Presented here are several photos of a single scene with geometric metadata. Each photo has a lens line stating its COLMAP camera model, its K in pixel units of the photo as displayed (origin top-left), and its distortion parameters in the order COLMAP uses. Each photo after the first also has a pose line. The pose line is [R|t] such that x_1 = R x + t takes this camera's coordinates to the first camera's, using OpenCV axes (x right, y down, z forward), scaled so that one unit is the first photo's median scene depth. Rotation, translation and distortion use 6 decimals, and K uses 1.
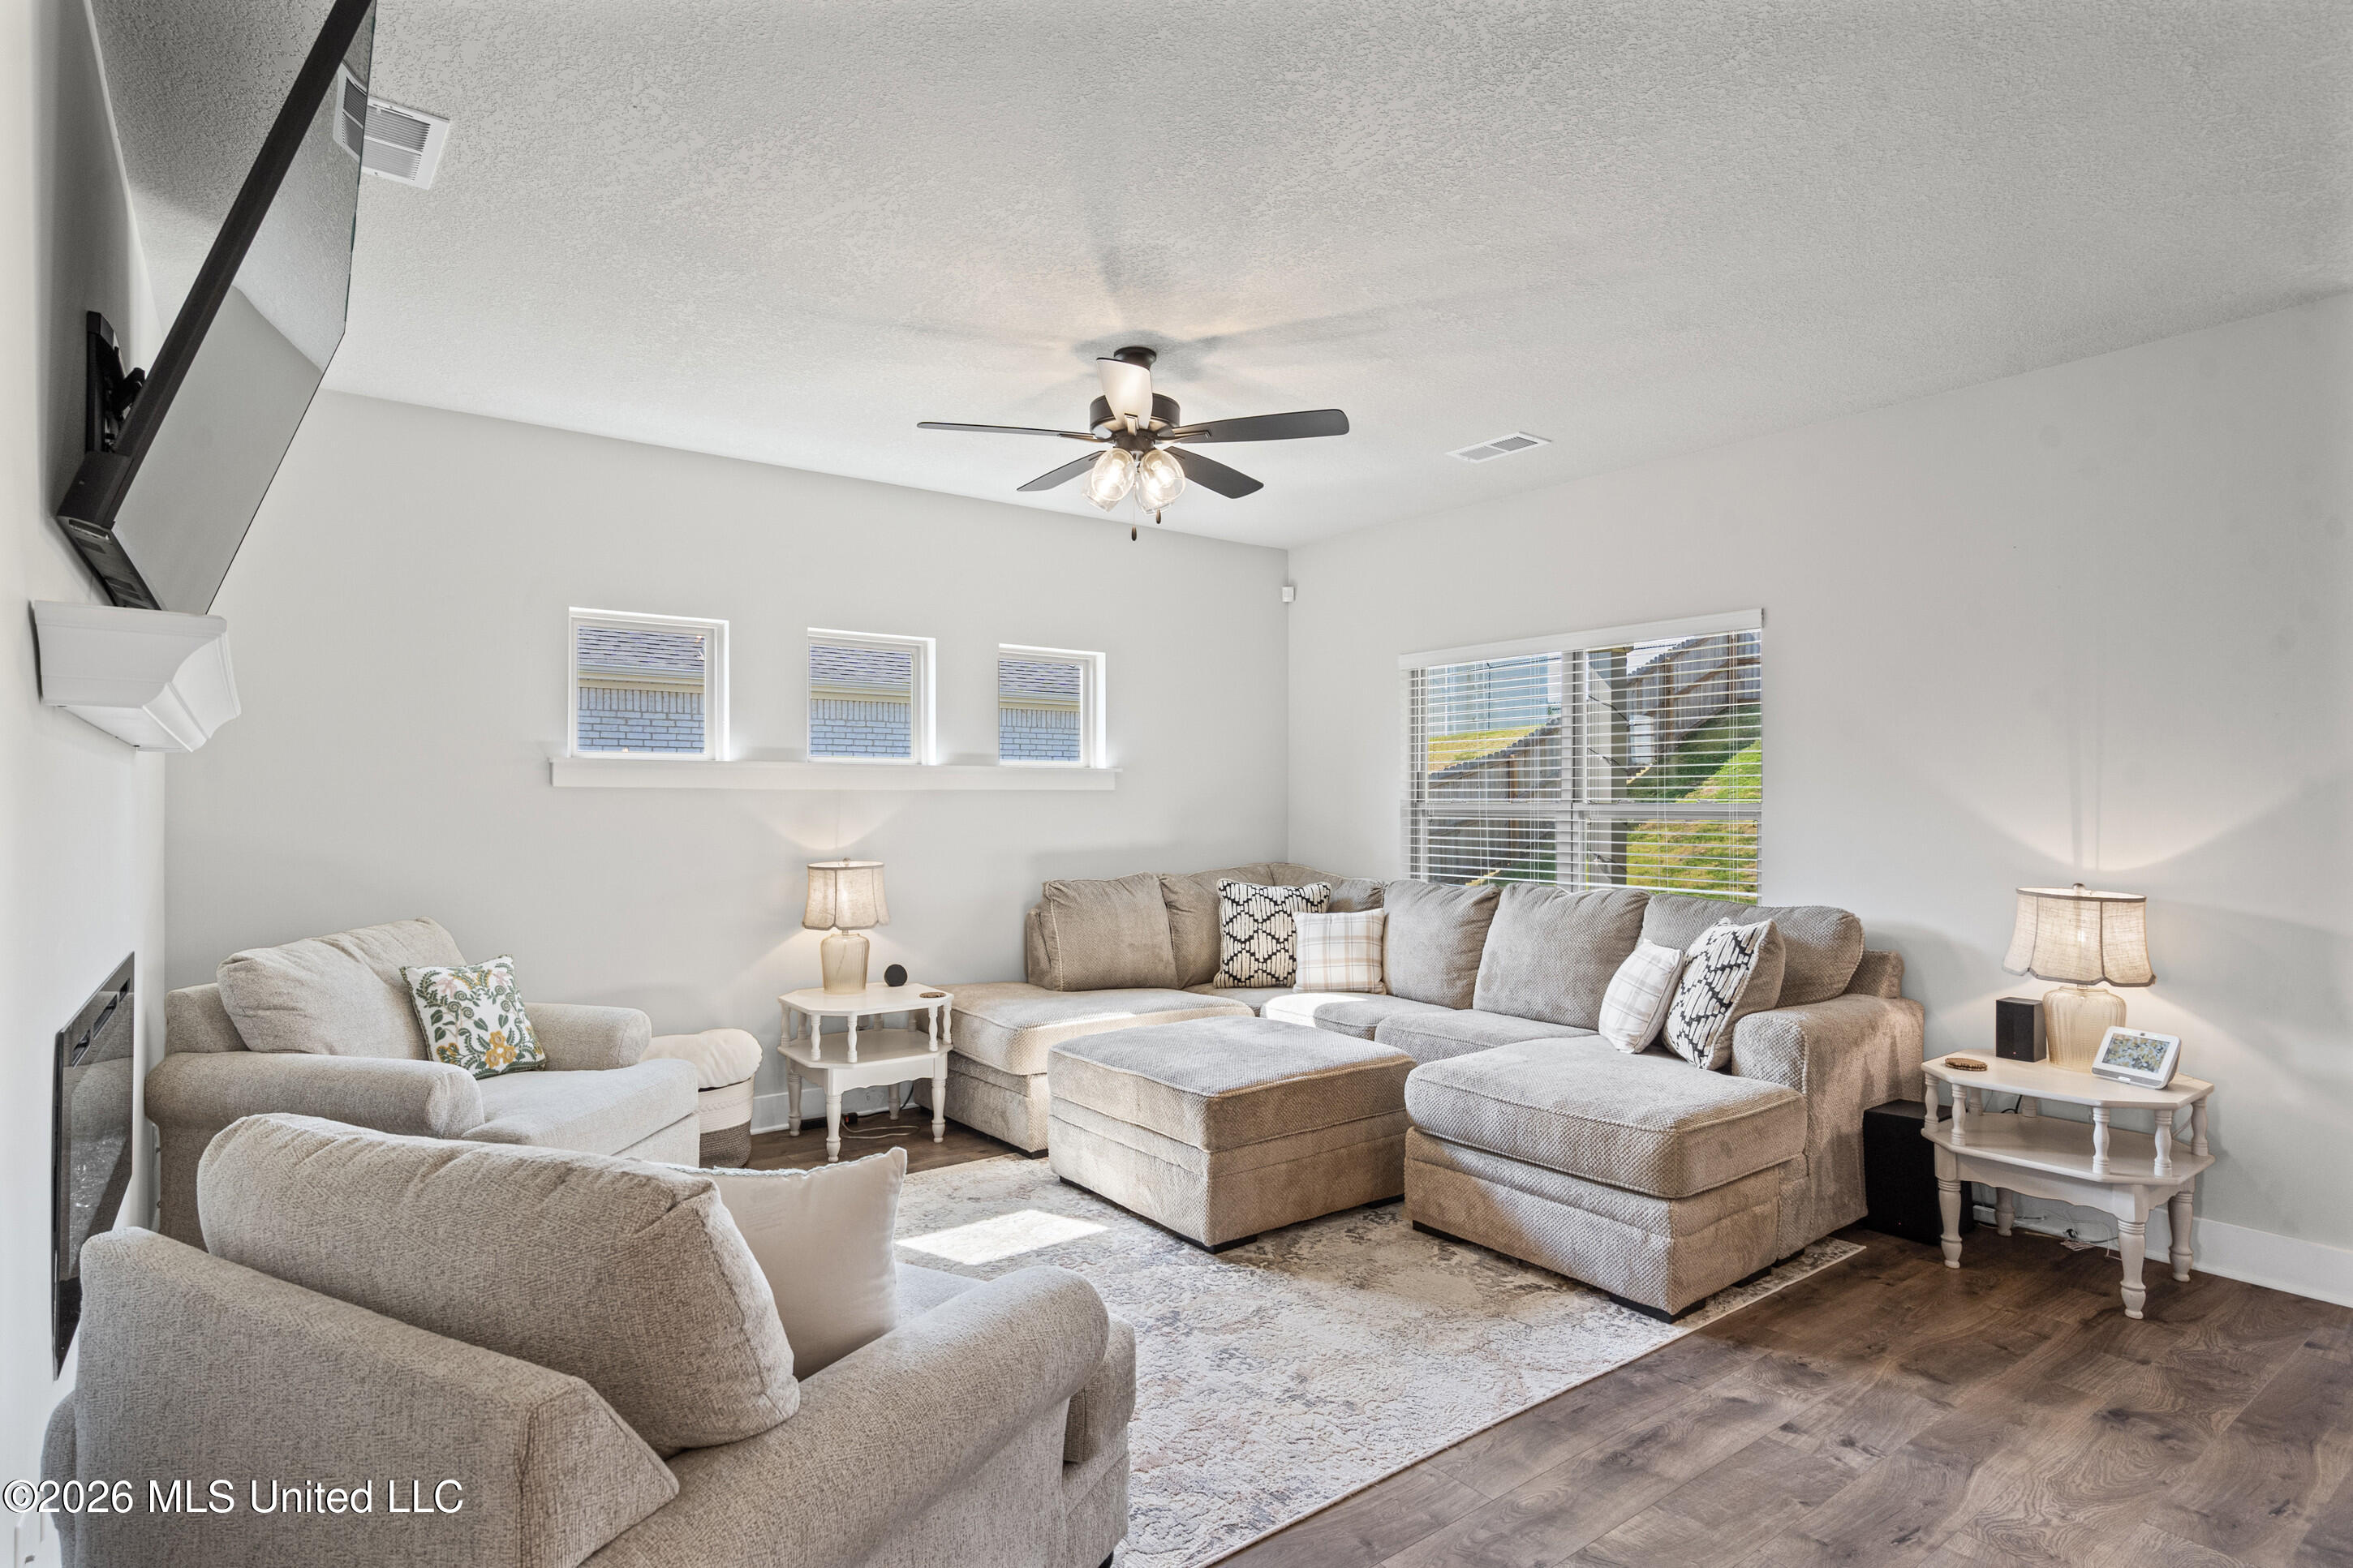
lens RADIAL K [[1212.6, 0, 1172.9], [0, 1212.6, 795.6], [0, 0, 1]] dist [0.000365, 0.000825]
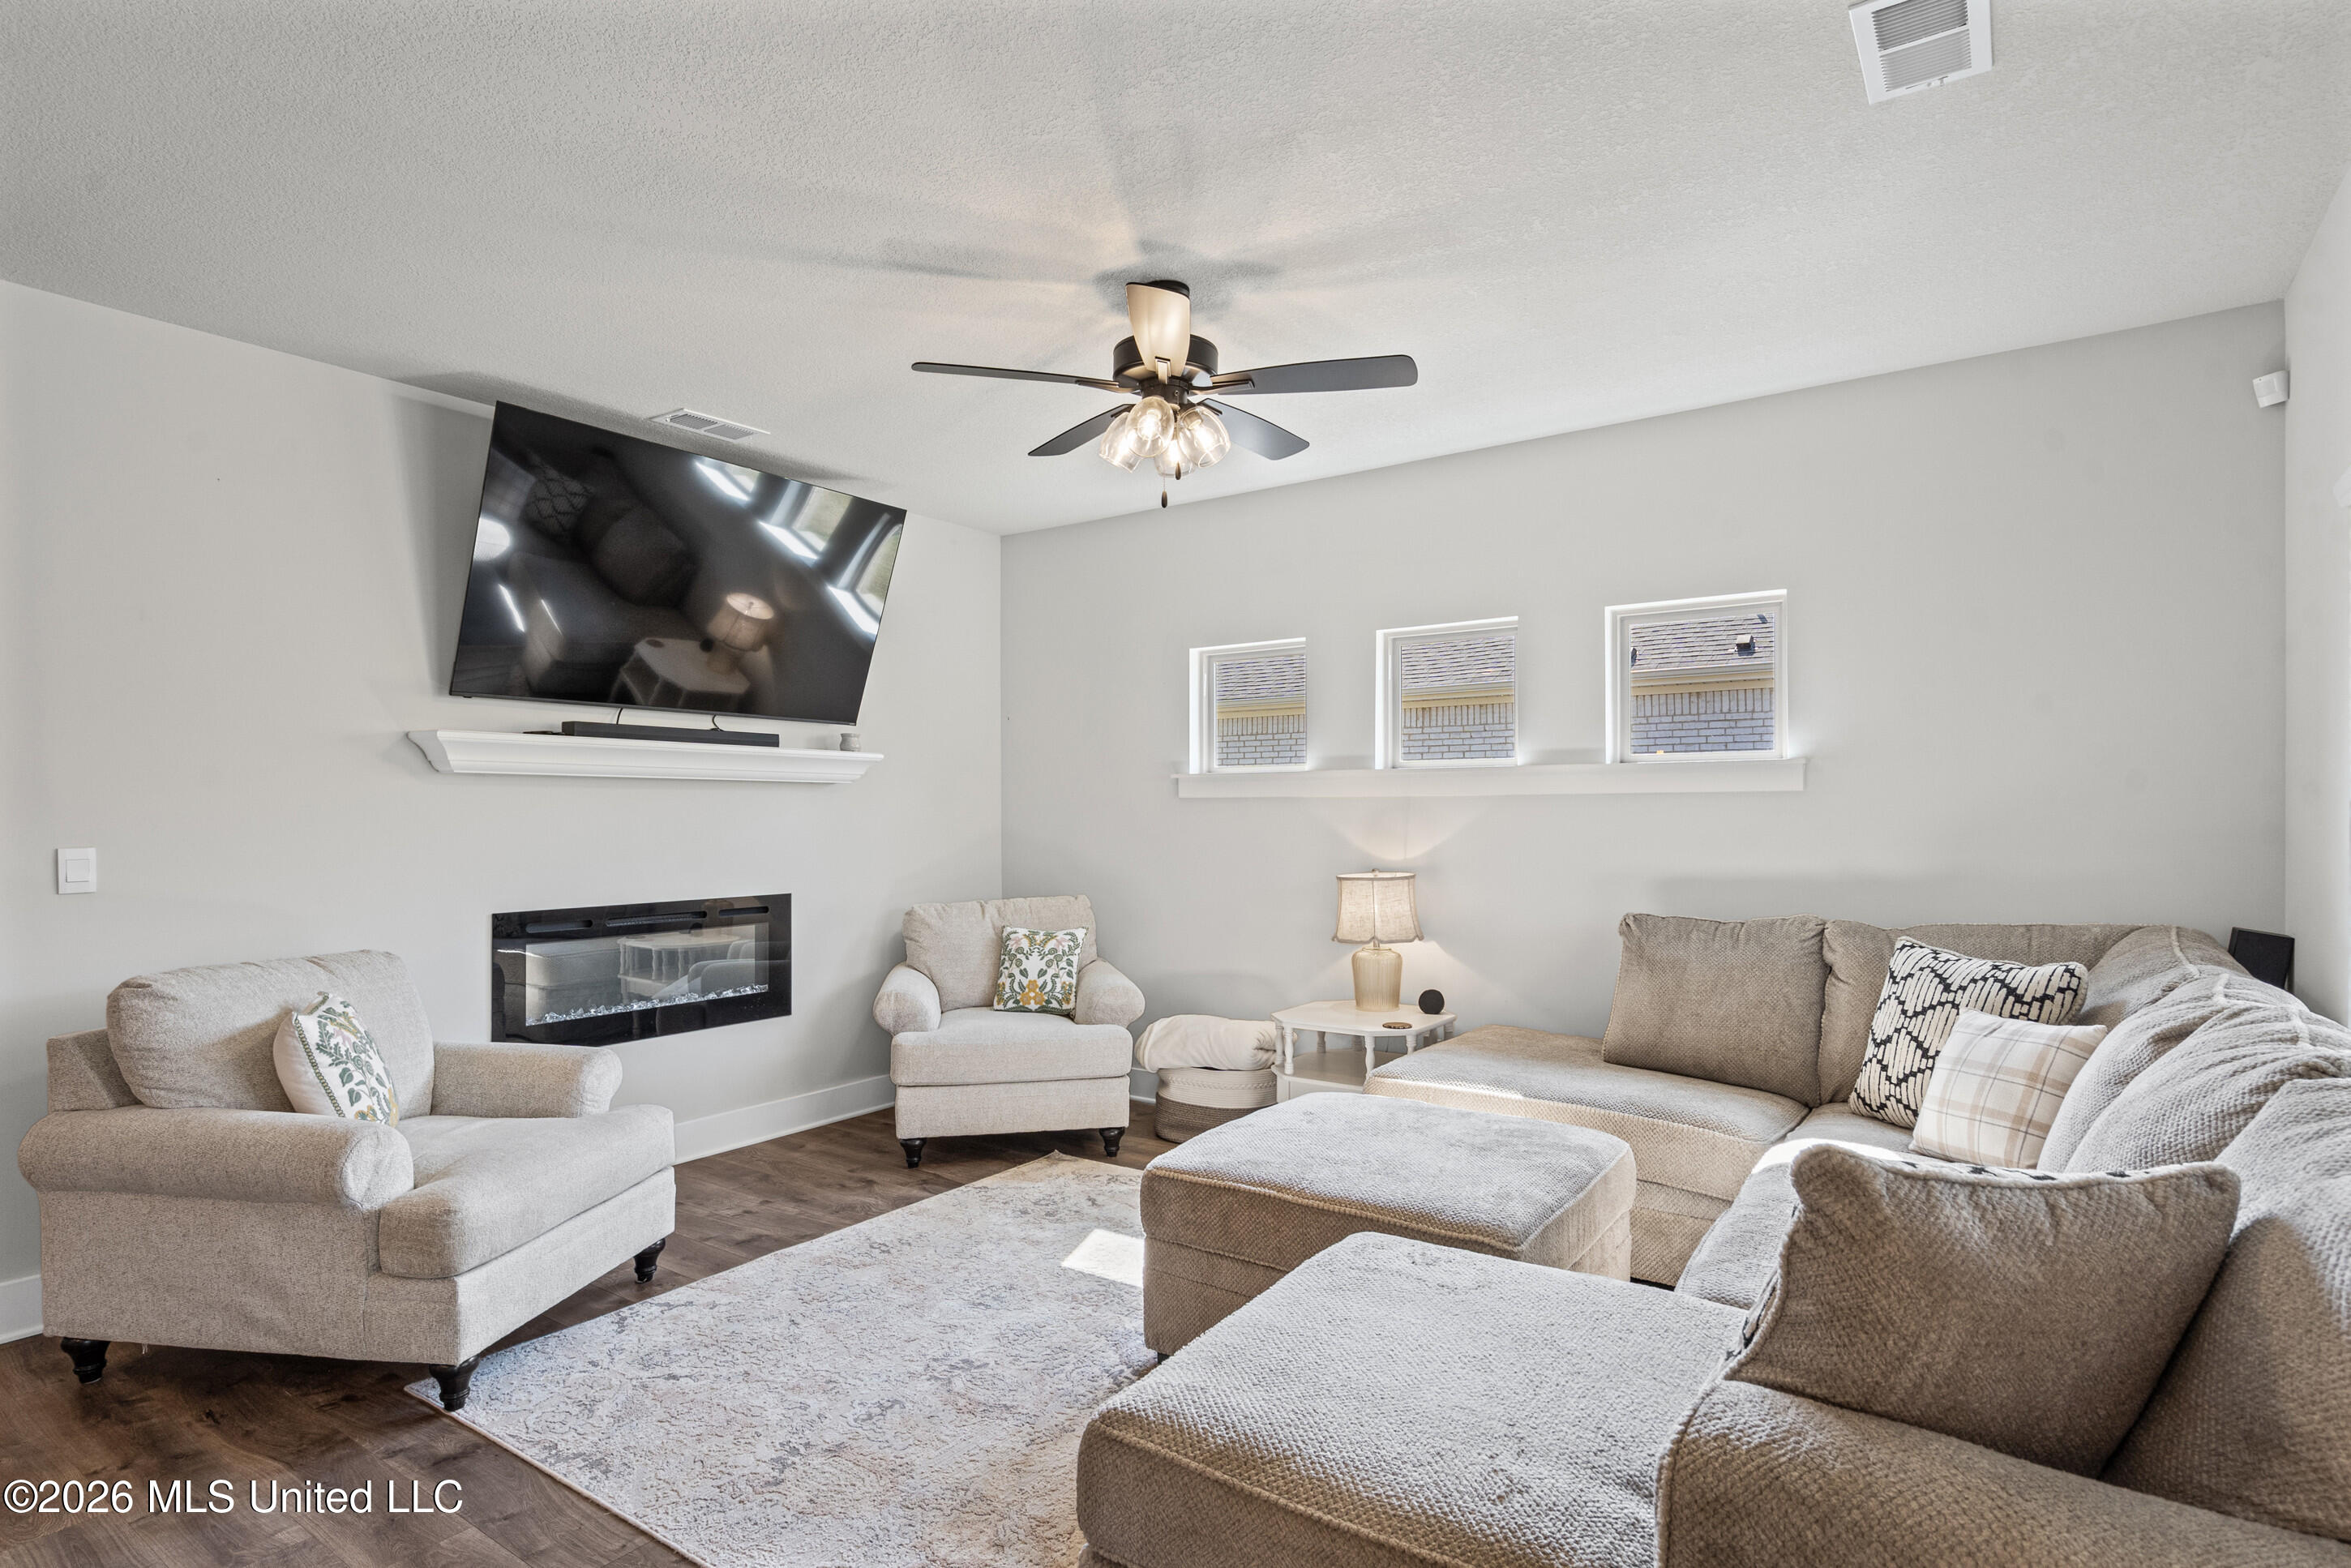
lens RADIAL K [[1211.8, 0, 1126.4], [0, 1211.8, 810.5], [0, 0, 1]] dist [0.000365, 0.000825]
pose [[0.283483, -0.002613, -0.958974, 0.733854], [0.008202, 0.999966, -0.000300, 0.005559], [0.958942, -0.007780, 0.283495, 0.679919]]
